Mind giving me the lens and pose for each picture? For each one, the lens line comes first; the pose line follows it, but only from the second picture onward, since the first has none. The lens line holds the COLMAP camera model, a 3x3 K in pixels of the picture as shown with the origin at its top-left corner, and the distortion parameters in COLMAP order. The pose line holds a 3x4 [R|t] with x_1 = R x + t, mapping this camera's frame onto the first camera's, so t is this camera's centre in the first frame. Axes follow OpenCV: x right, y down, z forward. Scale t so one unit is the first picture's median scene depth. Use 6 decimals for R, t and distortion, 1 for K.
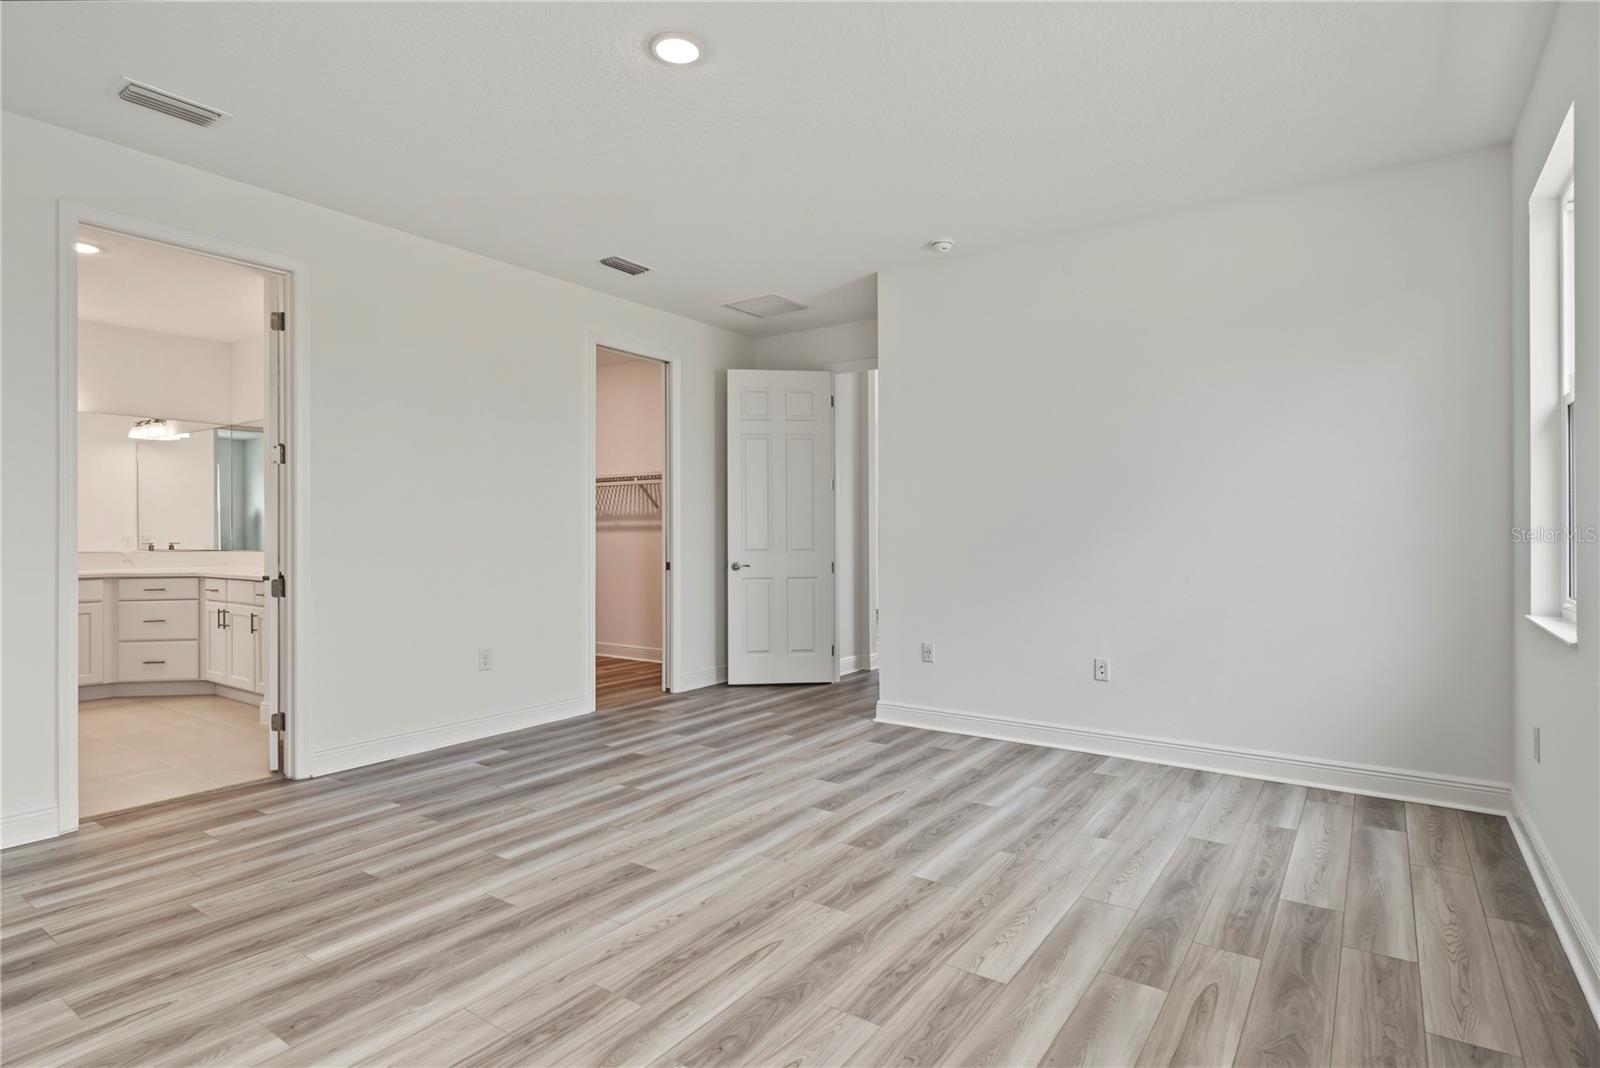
lens RADIAL K [[827.7, 0, 794.3], [0, 827.7, 537.6], [0, 0, 1]] dist [-0.002019, 0.000925]
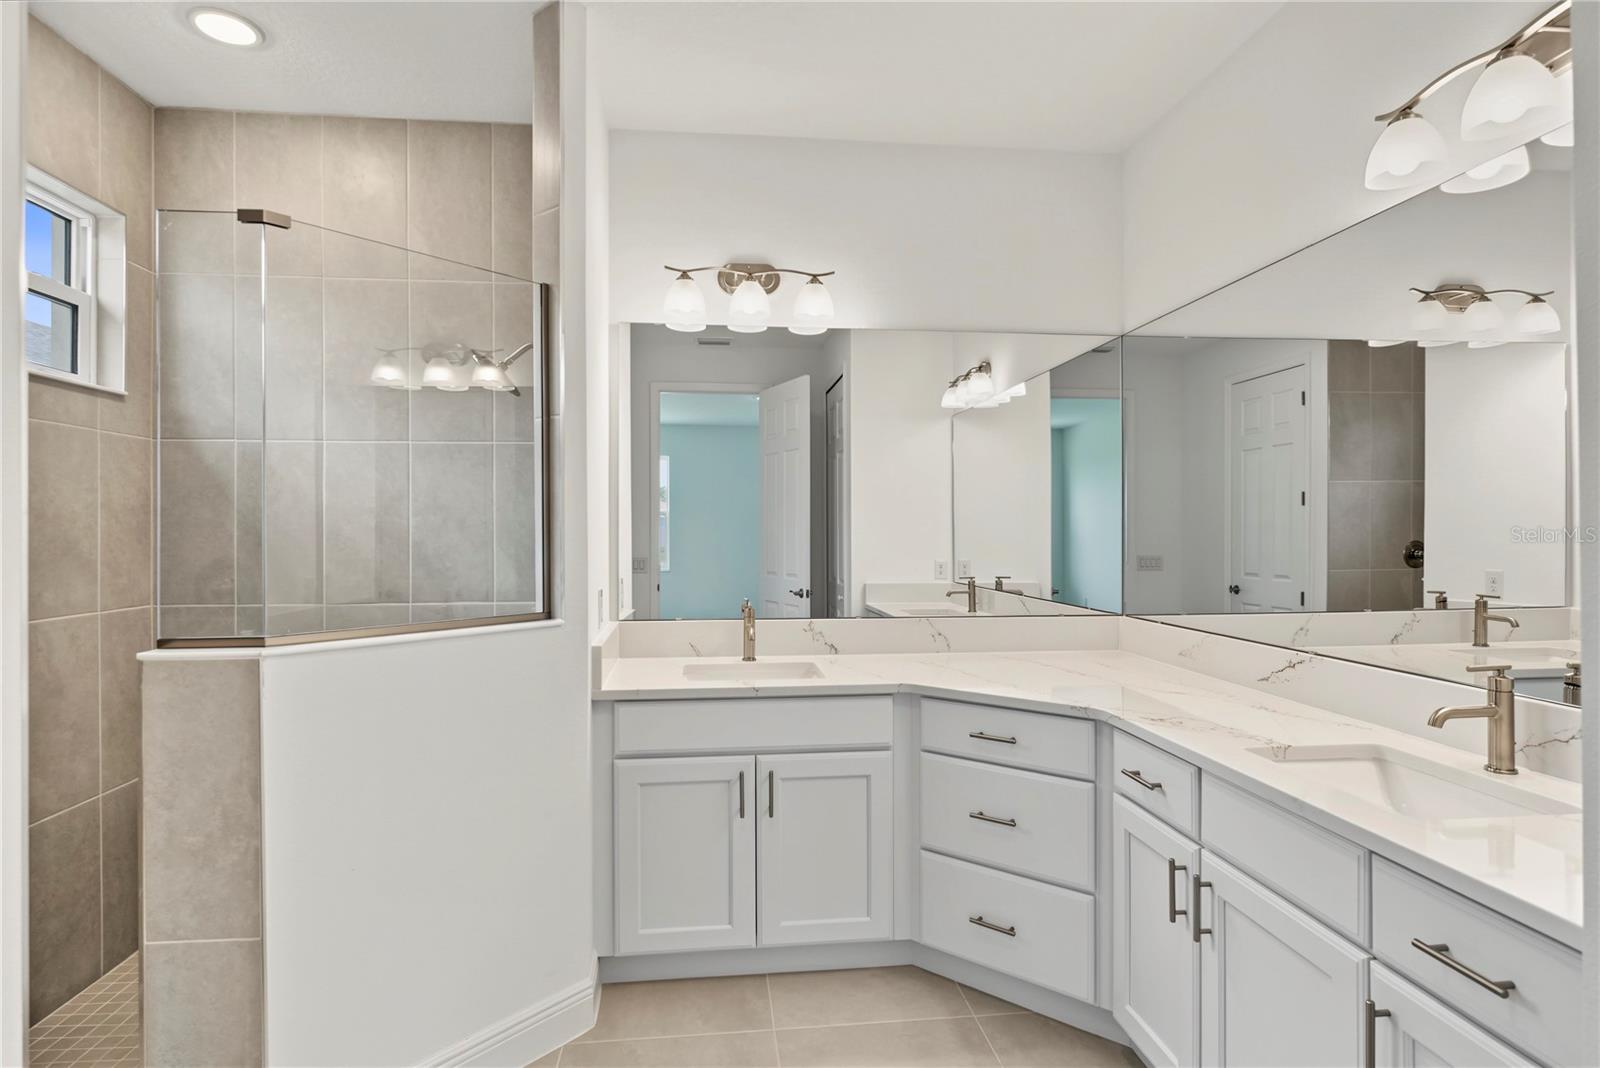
lens RADIAL K [[827.7, 0, 794.3], [0, 827.7, 537.6], [0, 0, 1]] dist [-0.002019, 0.000925]
pose [[0.656271, 0.003359, -0.754518, -0.537153], [0.000878, 0.999986, 0.005215, -0.033200], [0.754525, -0.004085, 0.656259, 0.669310]]
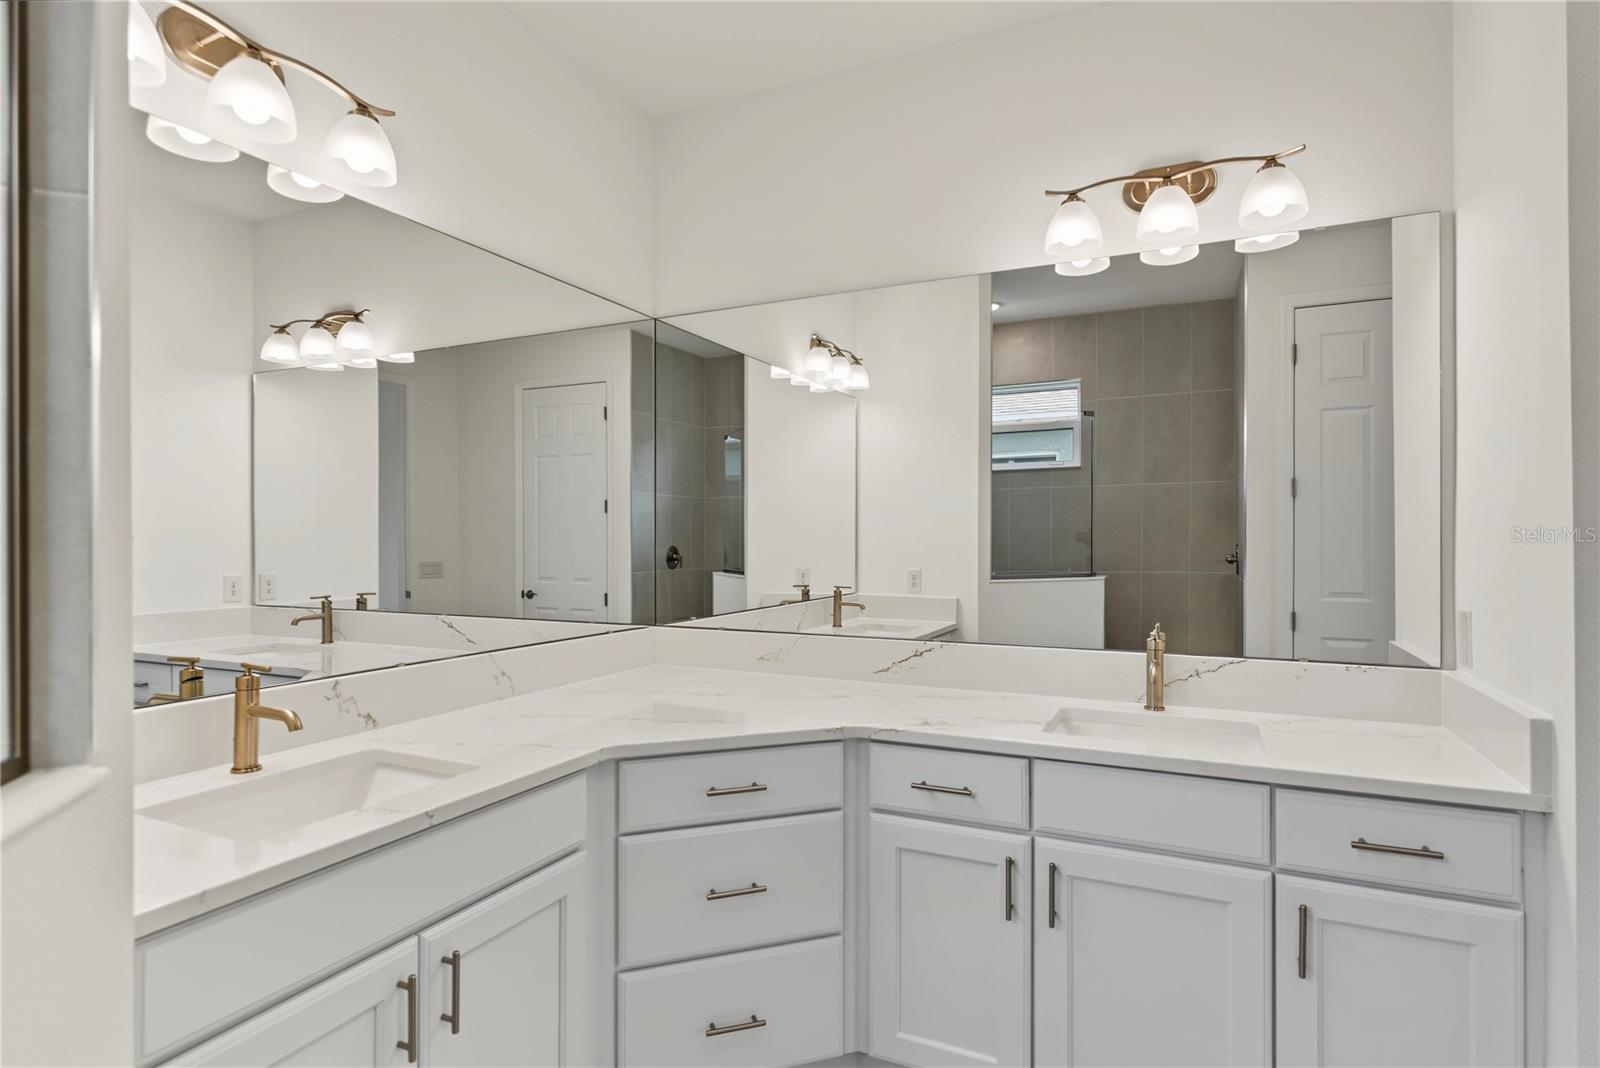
lens RADIAL K [[827.7, 0, 794.3], [0, 827.7, 537.6], [0, 0, 1]] dist [-0.002019, 0.000925]
pose [[0.985726, -0.000047, 0.168358, -0.796339], [0.000575, 0.999995, -0.003087, -0.030540], [-0.168357, 0.003140, 0.985721, 0.684848]]
